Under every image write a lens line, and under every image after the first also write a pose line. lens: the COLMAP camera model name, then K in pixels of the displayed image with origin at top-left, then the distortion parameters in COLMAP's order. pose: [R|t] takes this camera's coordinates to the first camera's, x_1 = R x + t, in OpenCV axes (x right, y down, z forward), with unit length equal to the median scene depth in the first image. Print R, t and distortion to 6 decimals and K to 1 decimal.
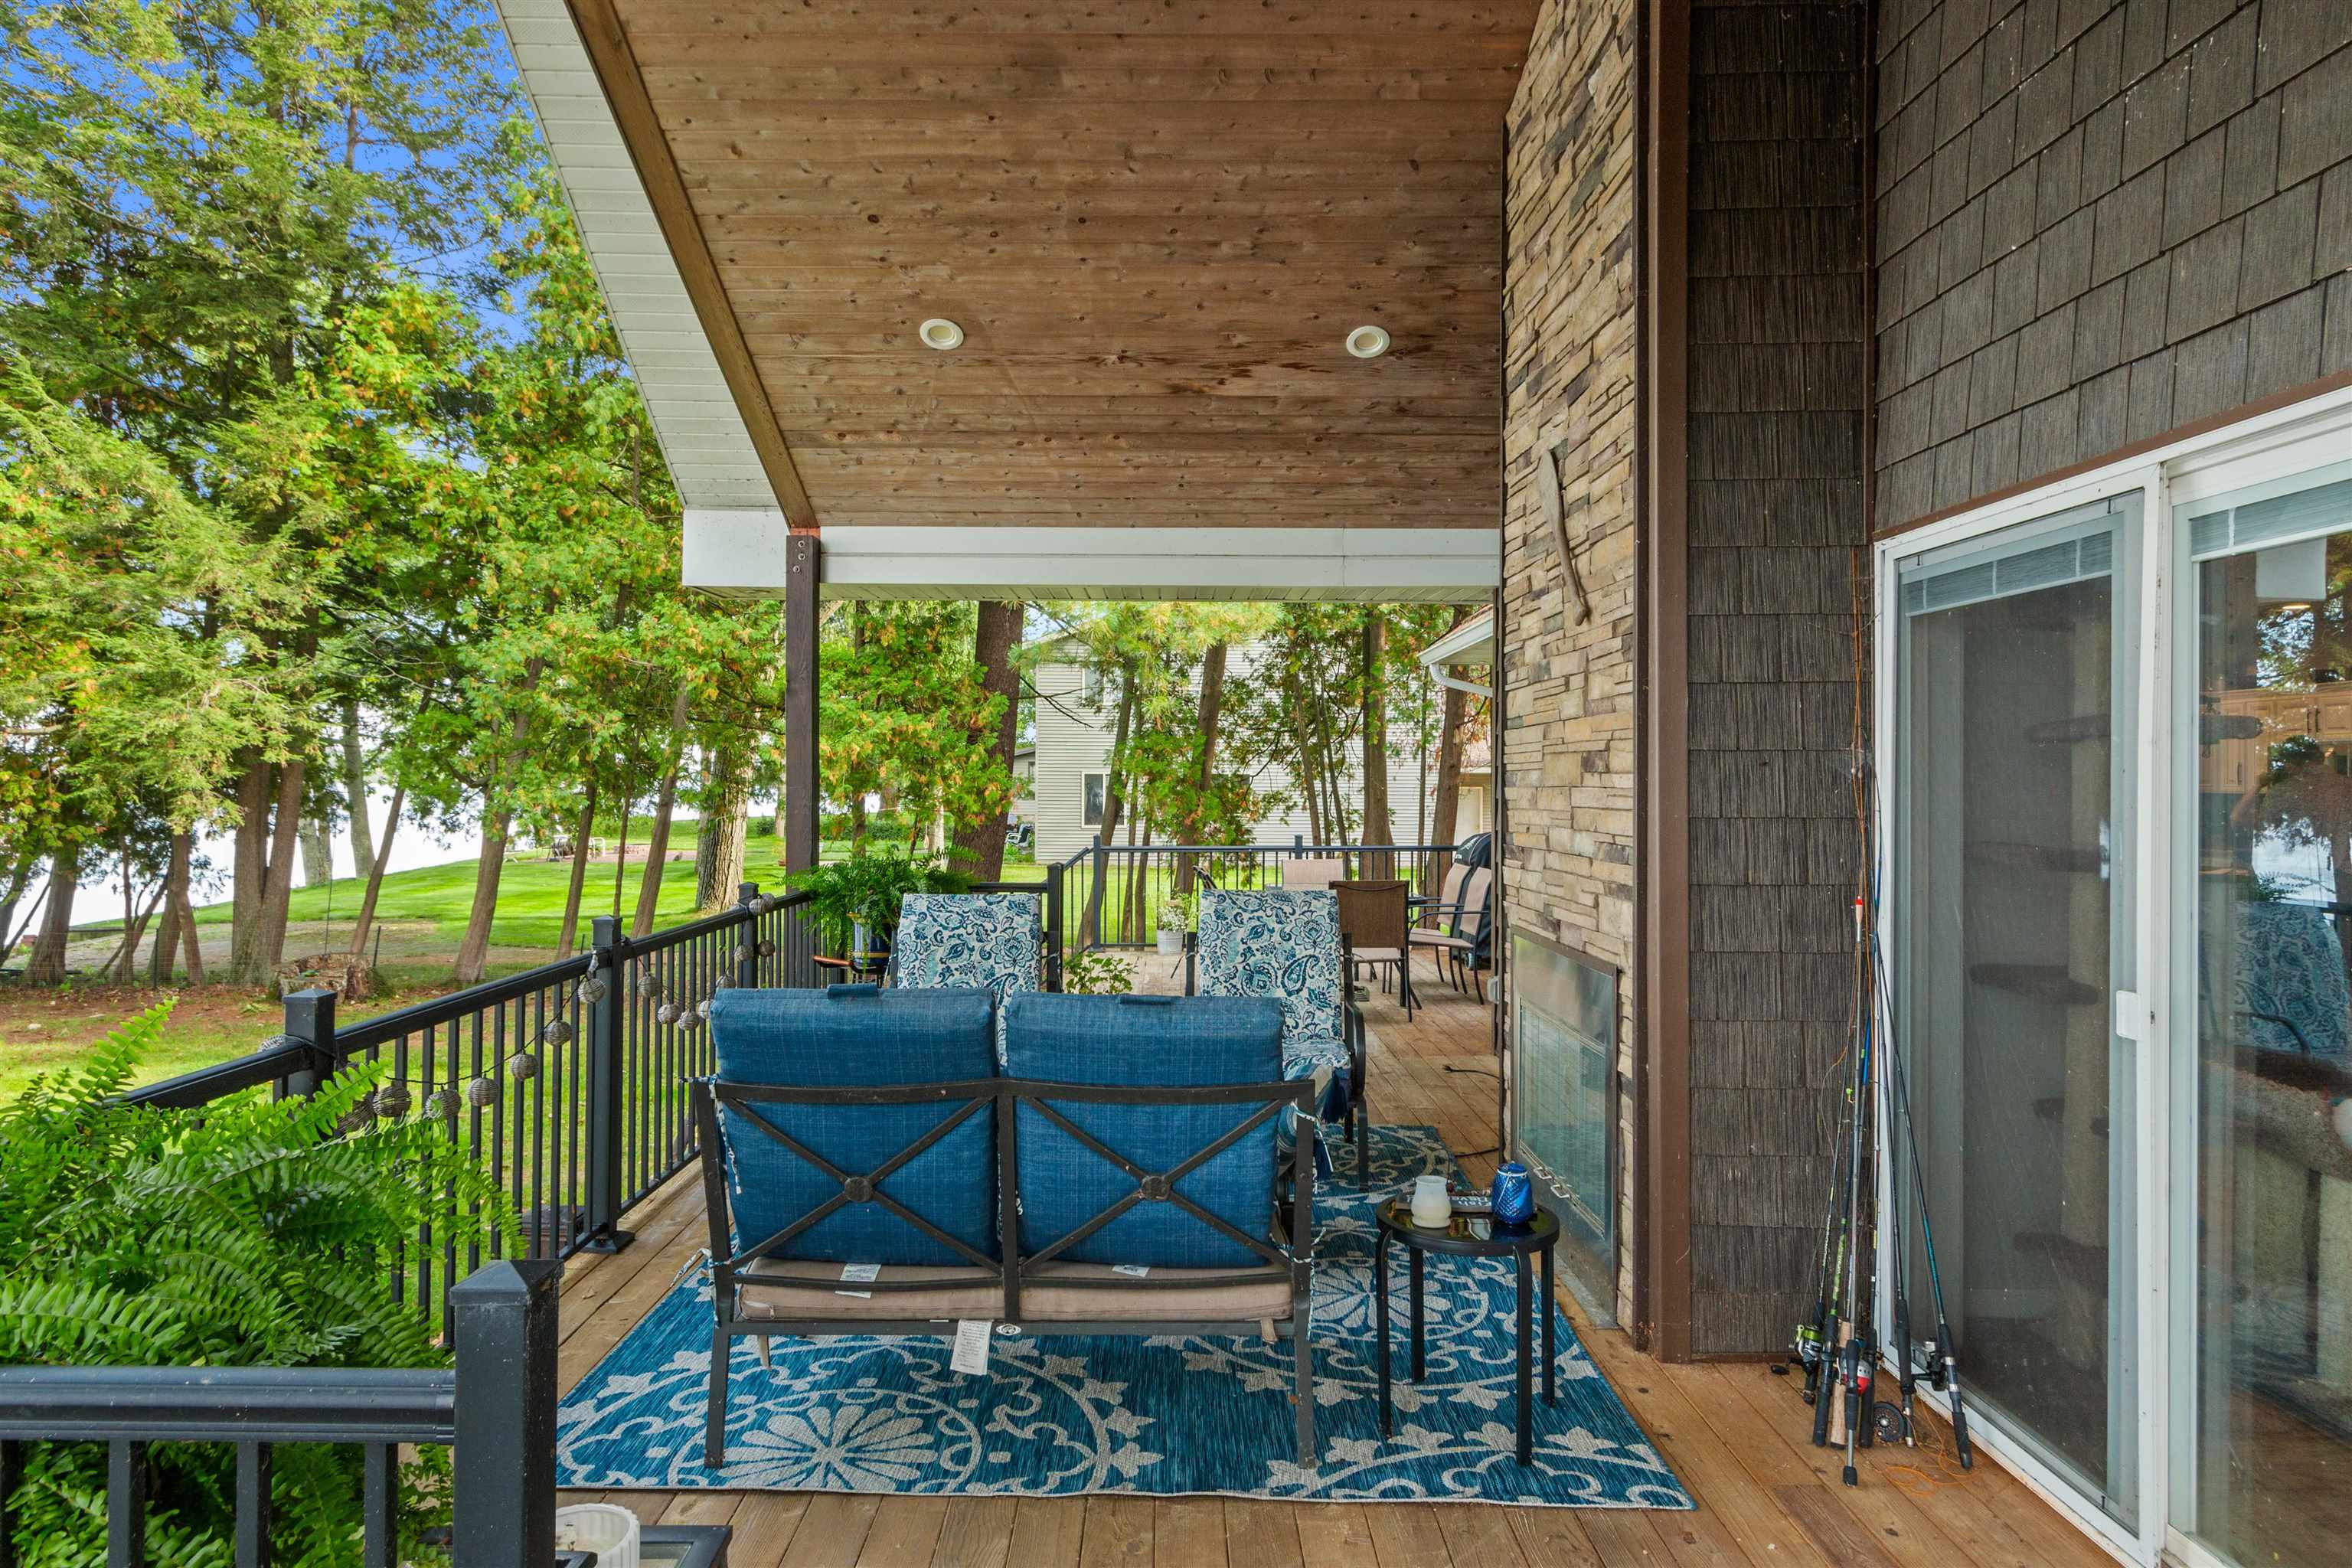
lens RADIAL K [[1380.9, 0, 1175.7], [0, 1380.9, 777.2], [0, 0, 1]] dist [0.000759, 0.000128]
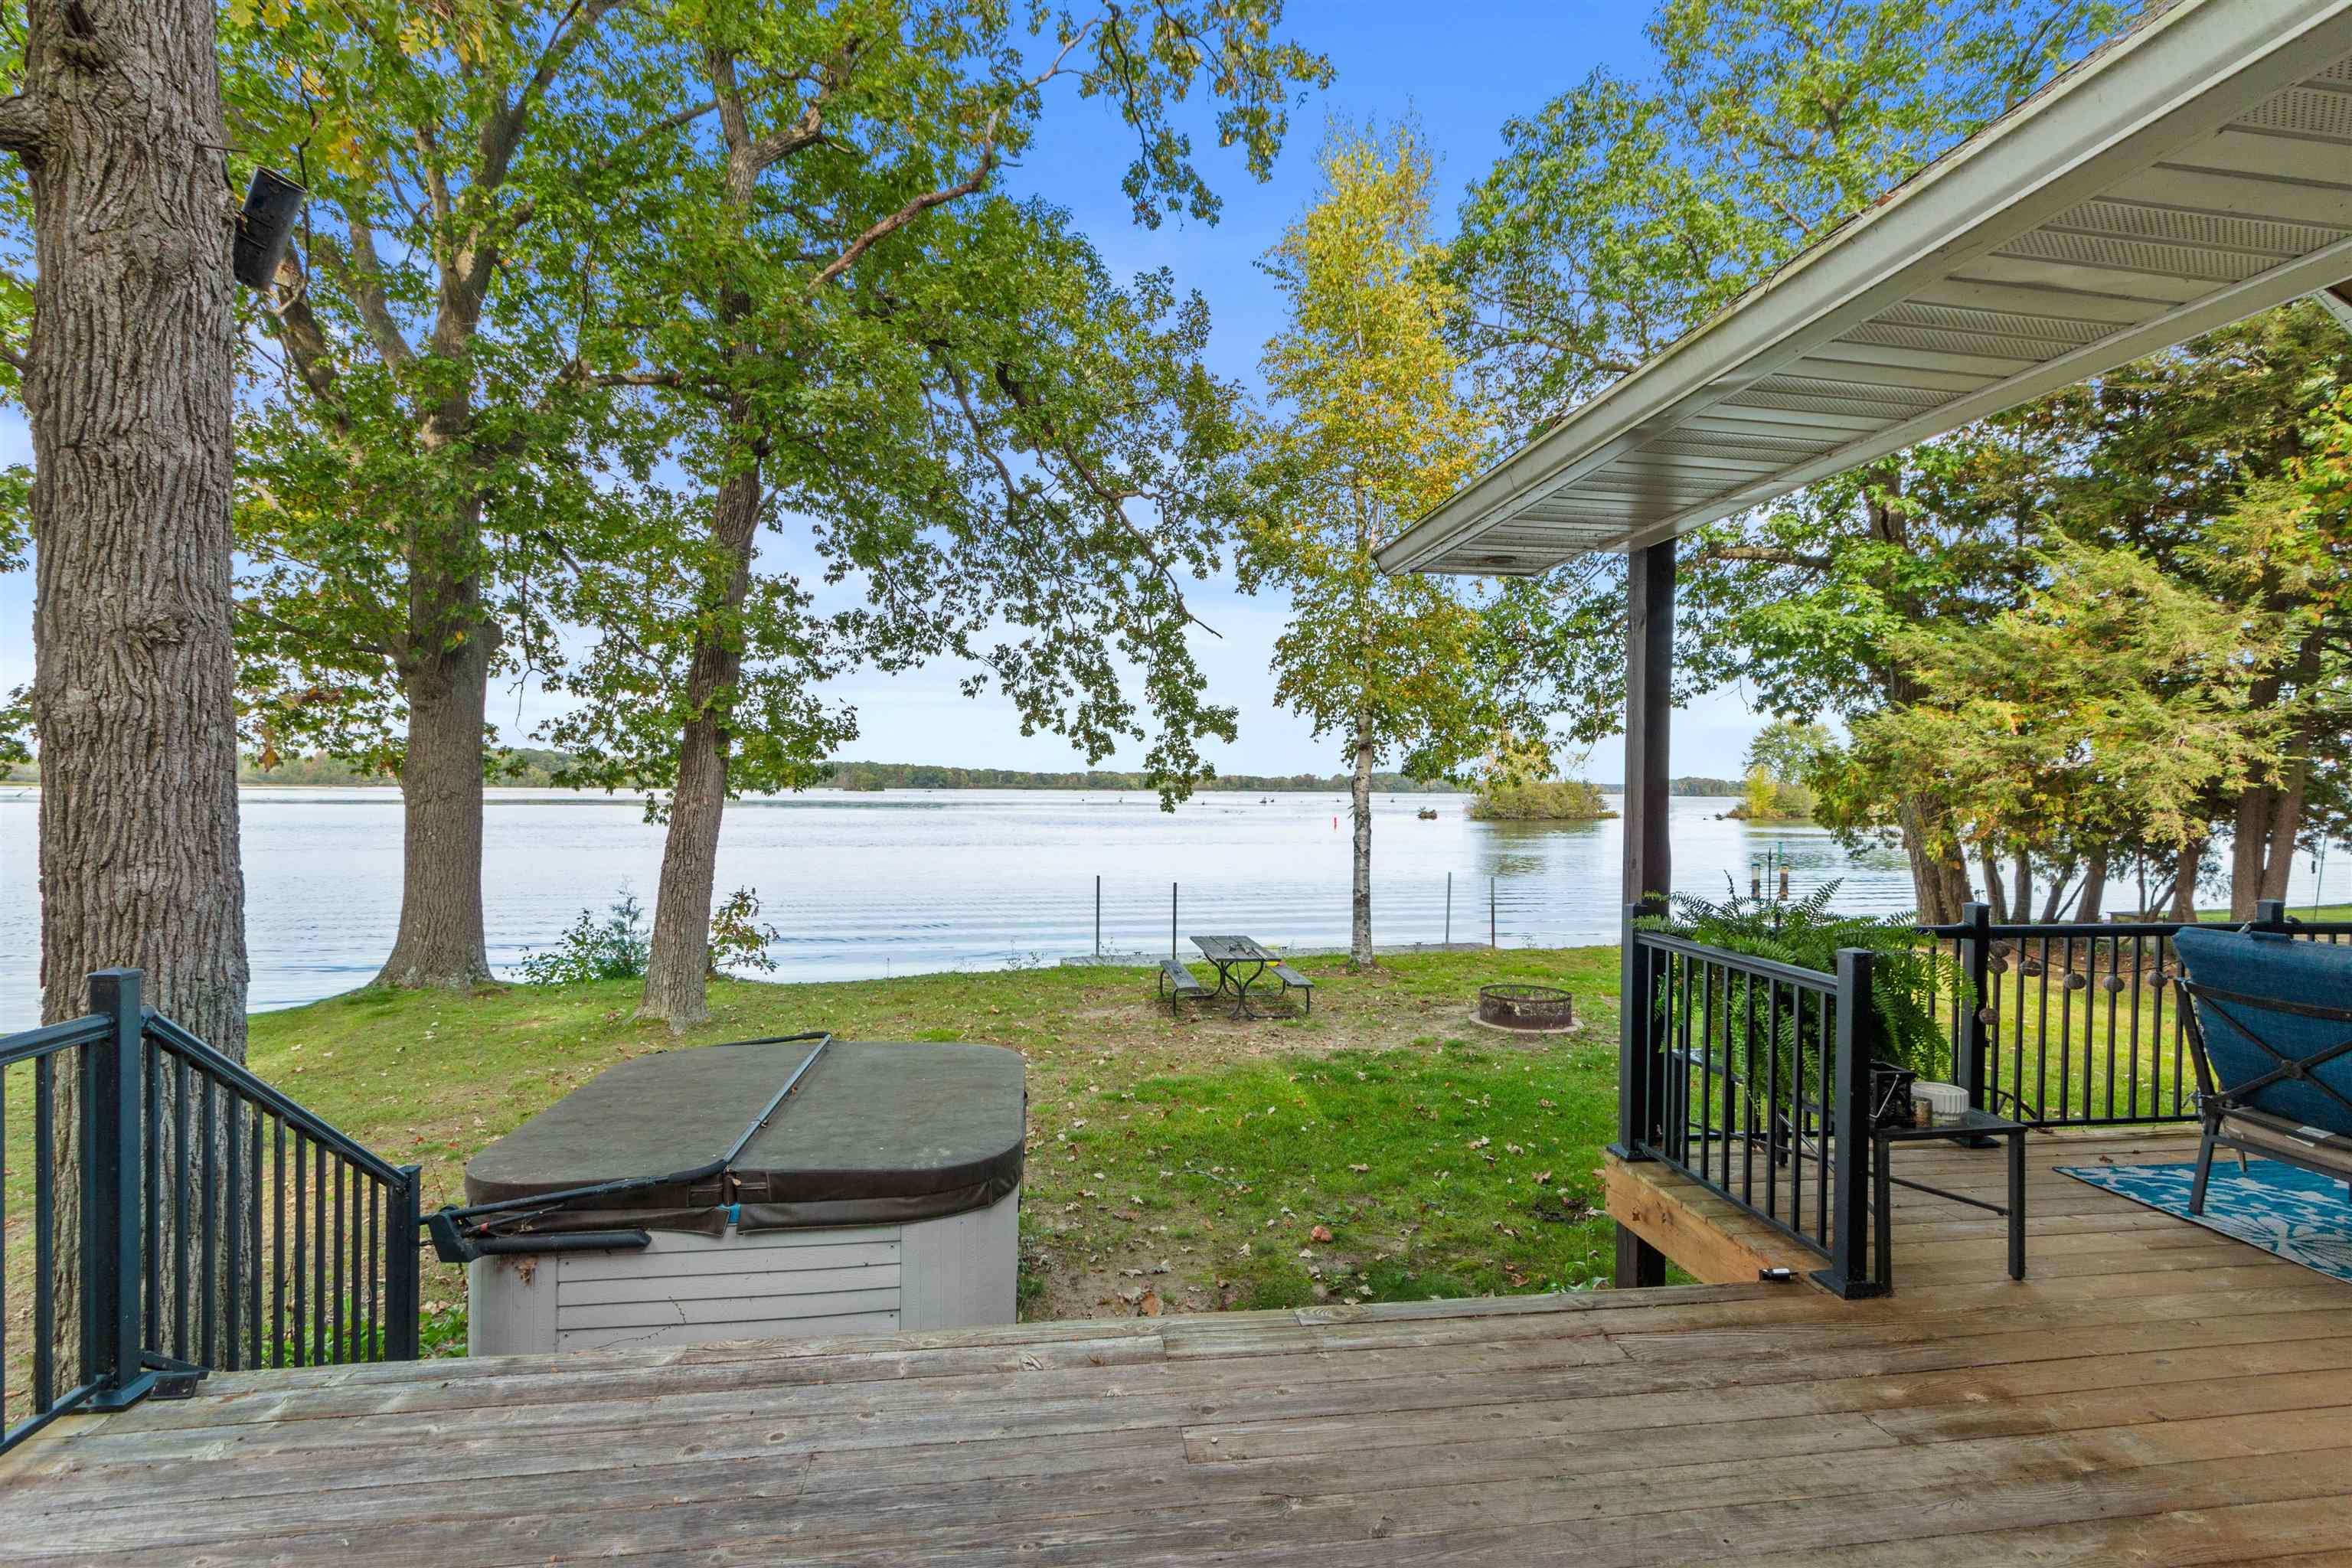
lens RADIAL K [[1060.4, 0, 1180.1], [0, 1060.4, 791.7], [0, 0, 1]] dist [0.000171, -0.000171]
pose [[0.145757, 0.002459, -0.989317, 0.151144], [-0.008067, 0.999967, 0.001297, -0.001730], [0.989288, 0.007792, 0.145772, -0.083261]]
